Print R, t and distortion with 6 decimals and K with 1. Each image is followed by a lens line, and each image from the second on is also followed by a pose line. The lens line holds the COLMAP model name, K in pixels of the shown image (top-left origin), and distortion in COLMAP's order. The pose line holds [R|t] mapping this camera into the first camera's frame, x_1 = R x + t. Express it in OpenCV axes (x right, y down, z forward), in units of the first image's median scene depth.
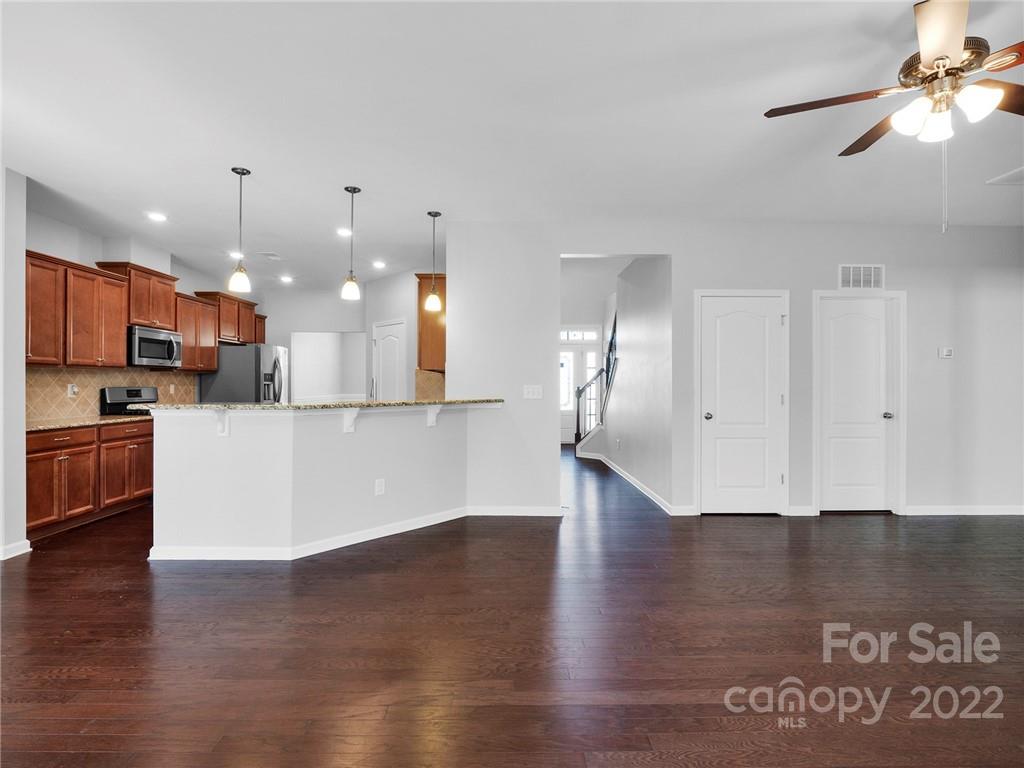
lens RADIAL K [[514.5, 0, 512.0], [0, 514.5, 384.0], [0, 0, 1]] dist [0.000306, -0.000128]
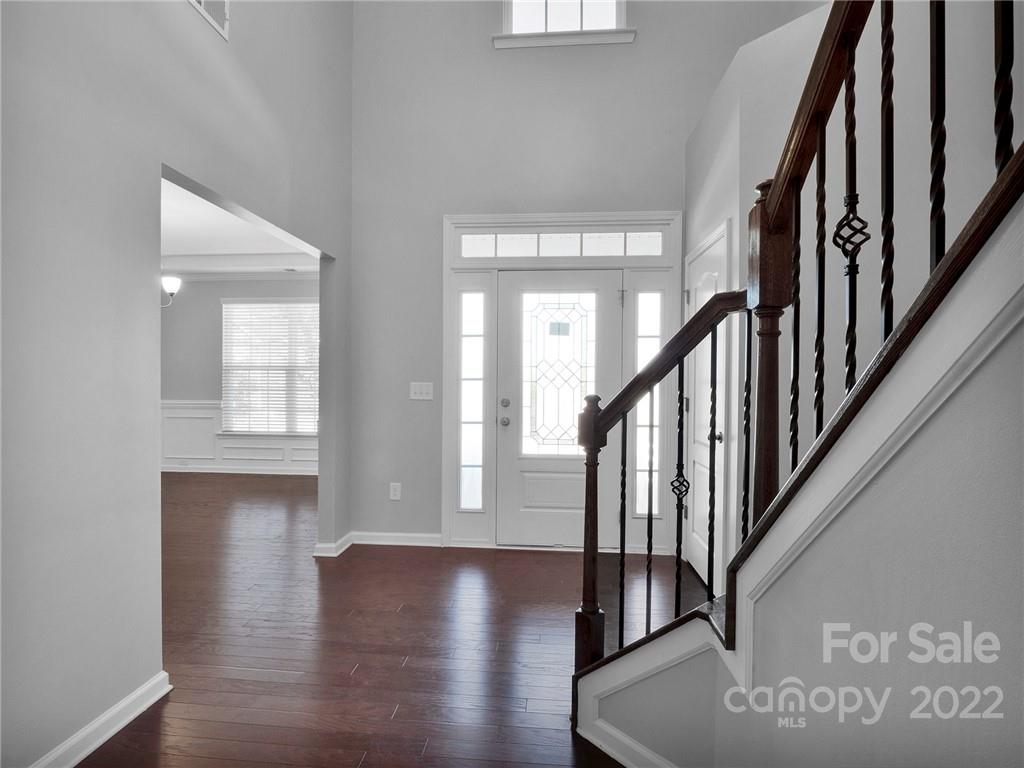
lens RADIAL K [[514.5, 0, 512.0], [0, 514.5, 384.0], [0, 0, 1]] dist [0.000306, -0.000128]
pose [[0.995527, 0.005805, -0.094294, 0.171141], [-0.005438, 0.999977, 0.004143, -0.001079], [0.094316, -0.003612, 0.995536, 1.159499]]
